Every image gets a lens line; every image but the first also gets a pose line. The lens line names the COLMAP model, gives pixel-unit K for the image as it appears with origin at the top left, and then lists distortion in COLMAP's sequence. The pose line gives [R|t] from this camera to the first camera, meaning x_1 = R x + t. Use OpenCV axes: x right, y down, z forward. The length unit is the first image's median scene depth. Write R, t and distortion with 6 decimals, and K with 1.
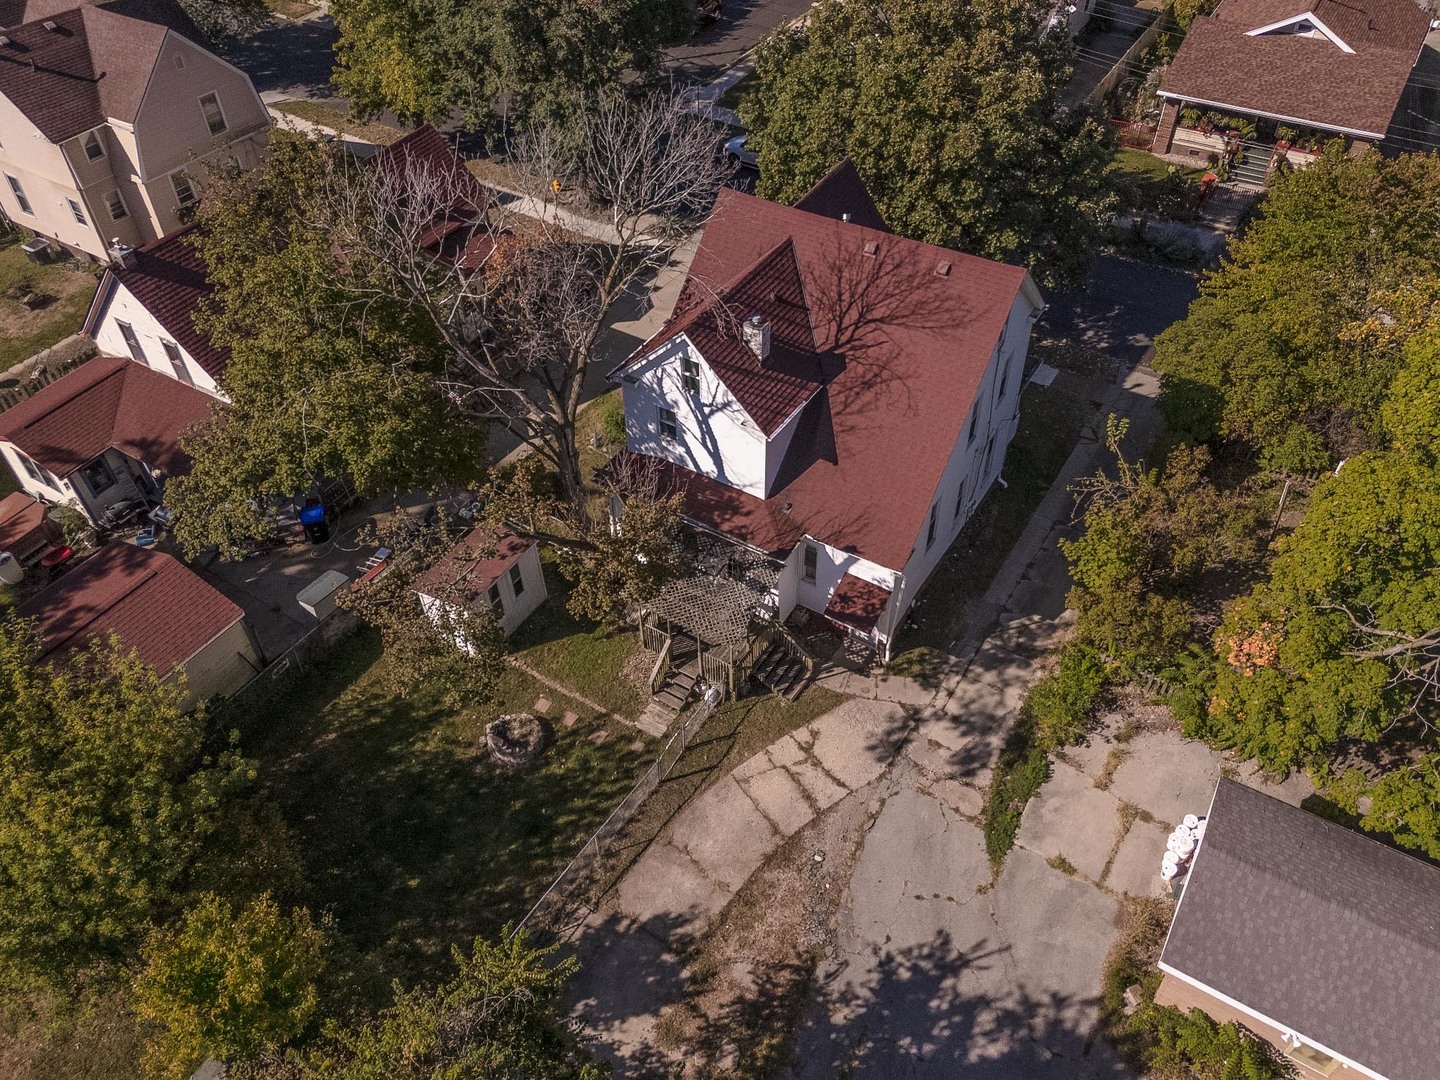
lens RADIAL K [[1126.9, 0, 719.3], [0, 1126.9, 499.8], [0, 0, 1]] dist [0.049436, -0.038736]
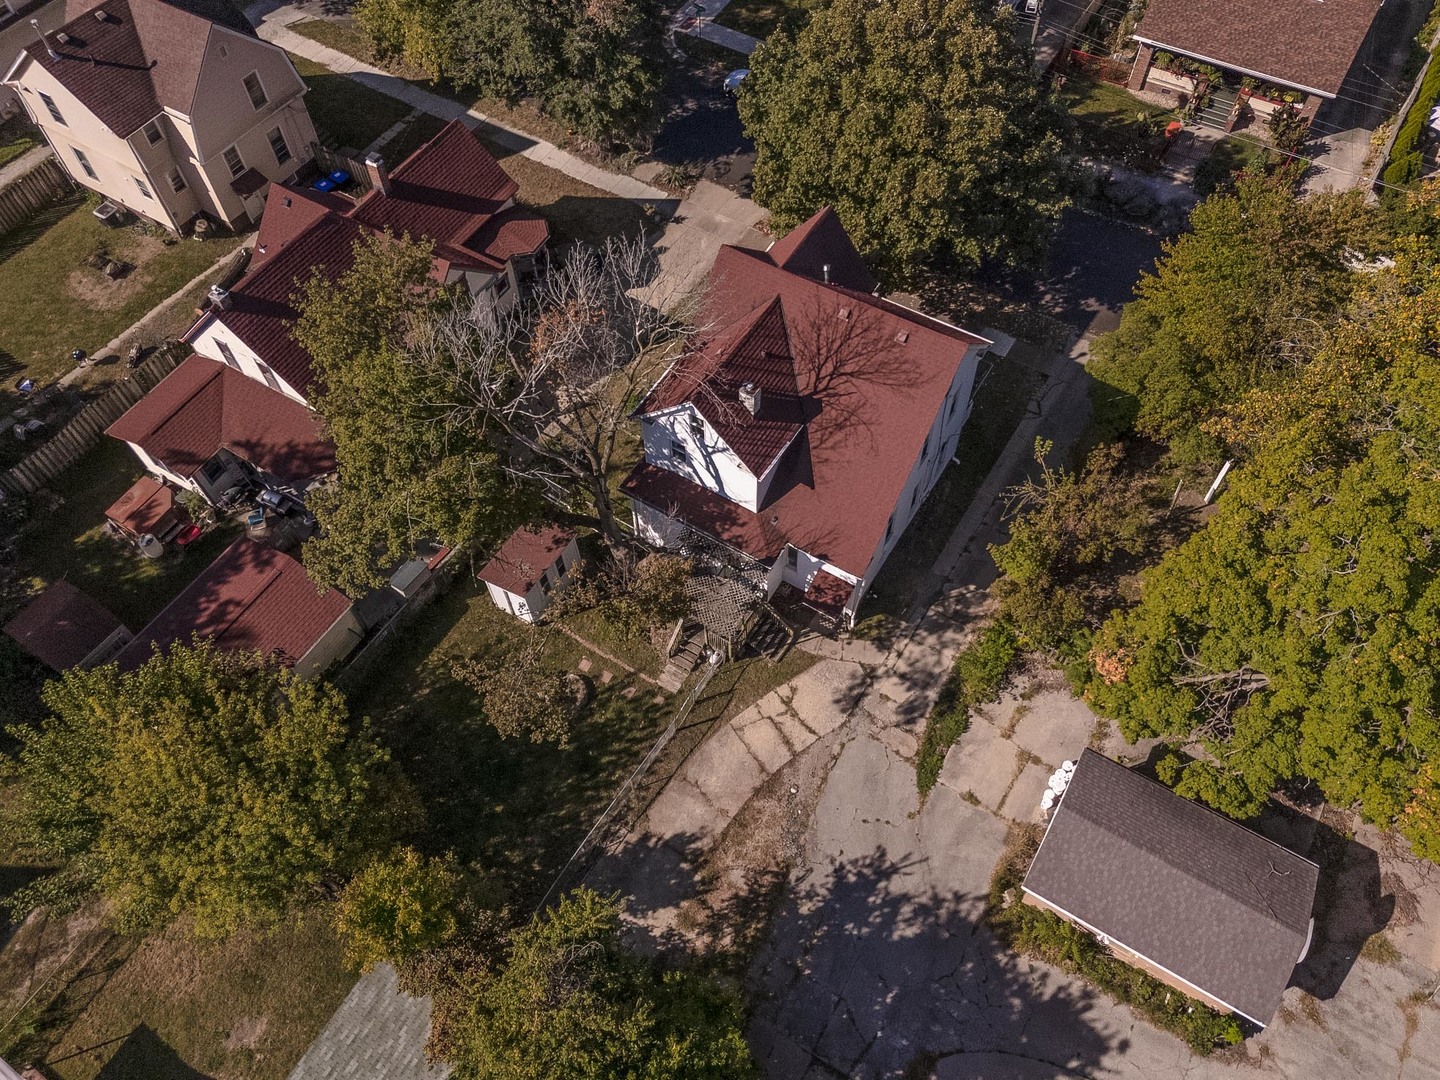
lens RADIAL K [[1126.9, 0, 718.8], [0, 1126.9, 513.3], [0, 0, 1]] dist [0.049436, -0.038736]
pose [[0.999988, -0.002893, -0.003949, 0.003267], [0.003707, 0.974371, 0.224916, -0.286381], [0.003197, -0.224928, 0.974370, -0.229571]]
